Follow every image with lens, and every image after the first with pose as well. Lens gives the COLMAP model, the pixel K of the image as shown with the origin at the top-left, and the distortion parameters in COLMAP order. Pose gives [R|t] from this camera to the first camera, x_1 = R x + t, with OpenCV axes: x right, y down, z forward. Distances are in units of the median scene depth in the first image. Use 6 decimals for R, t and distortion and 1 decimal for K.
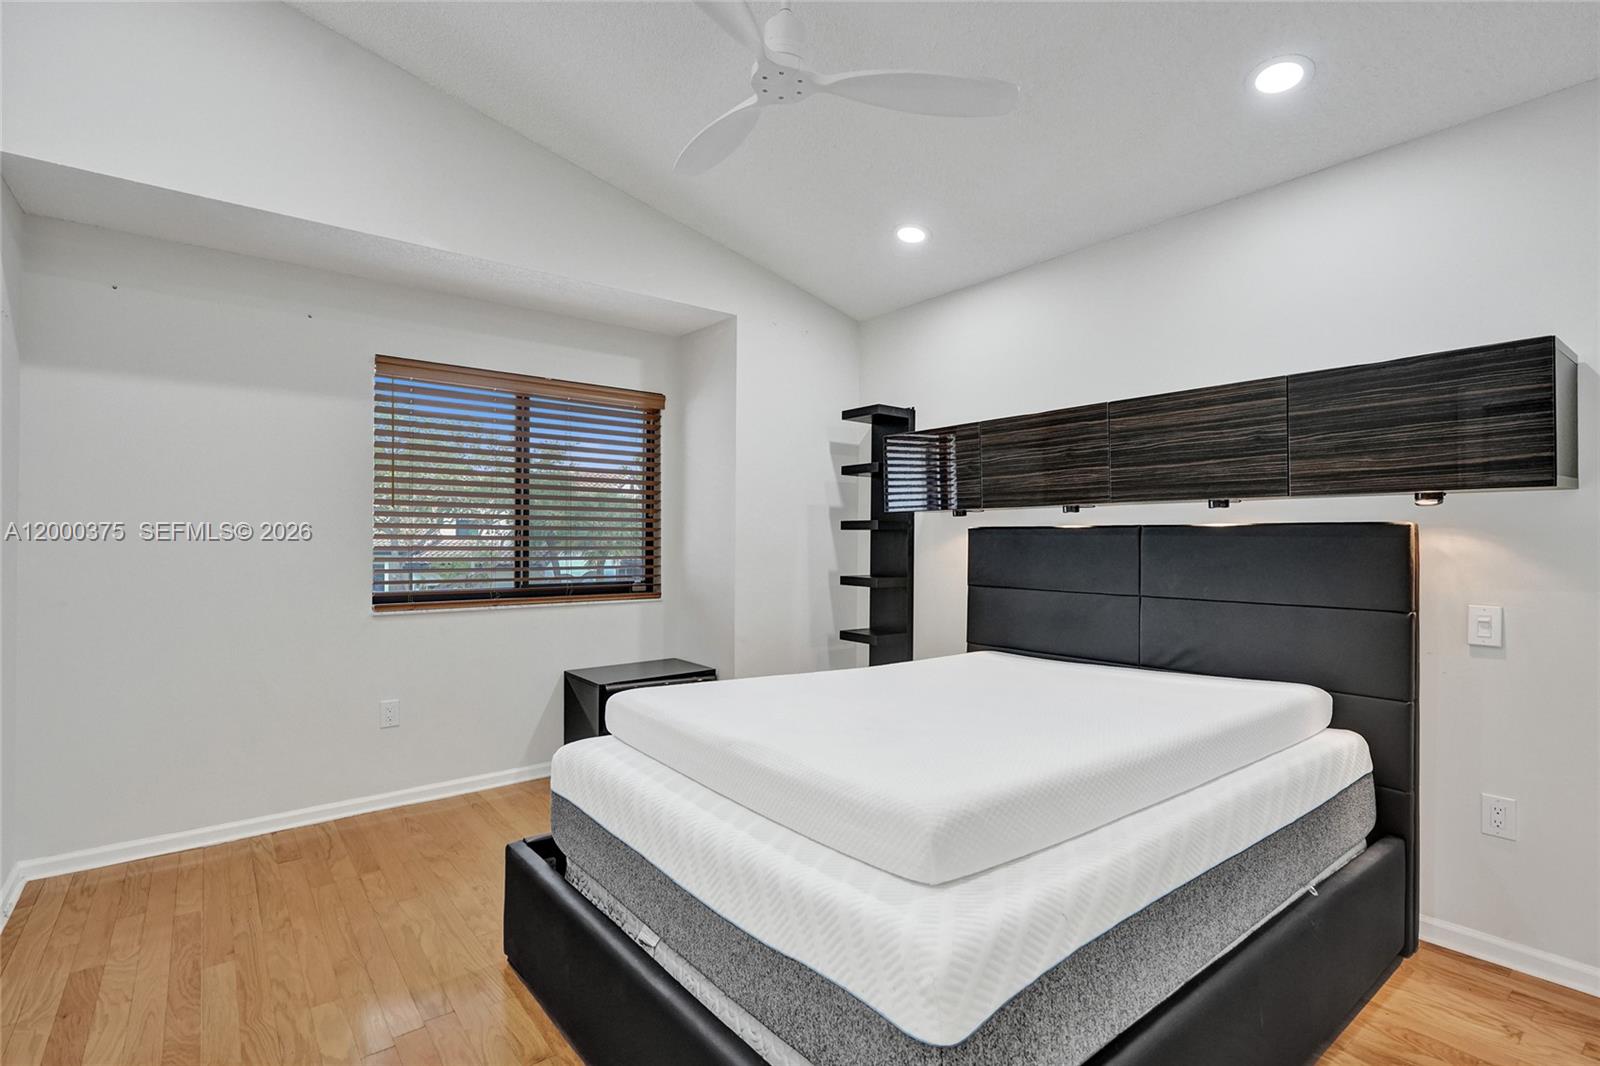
lens RADIAL K [[751.4, 0, 794.9], [0, 751.4, 537.7], [0, 0, 1]] dist [-0.009608, 0.001087]
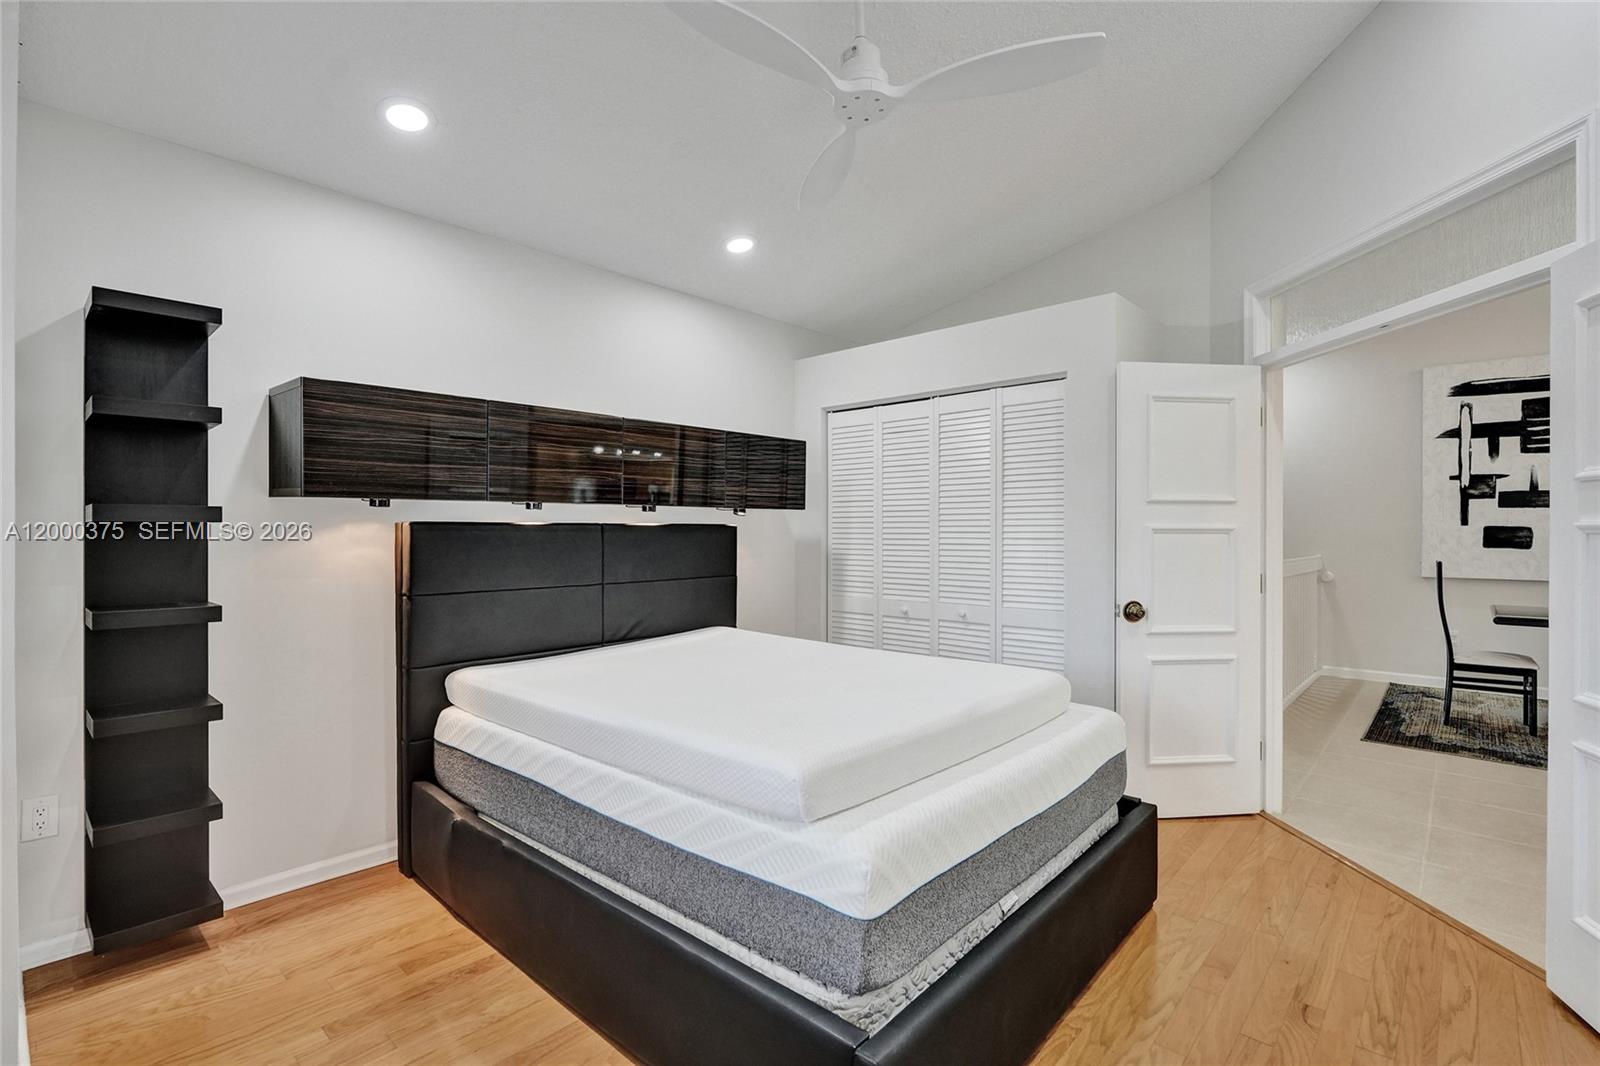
lens RADIAL K [[751.4, 0, 770.0], [0, 751.4, 534.3], [0, 0, 1]] dist [-0.009608, 0.001087]
pose [[-0.155833, 0.000862, 0.987783, -0.775131], [0.004413, 0.999990, -0.000177, 0.001207], [-0.987774, 0.004331, -0.155835, 0.965099]]
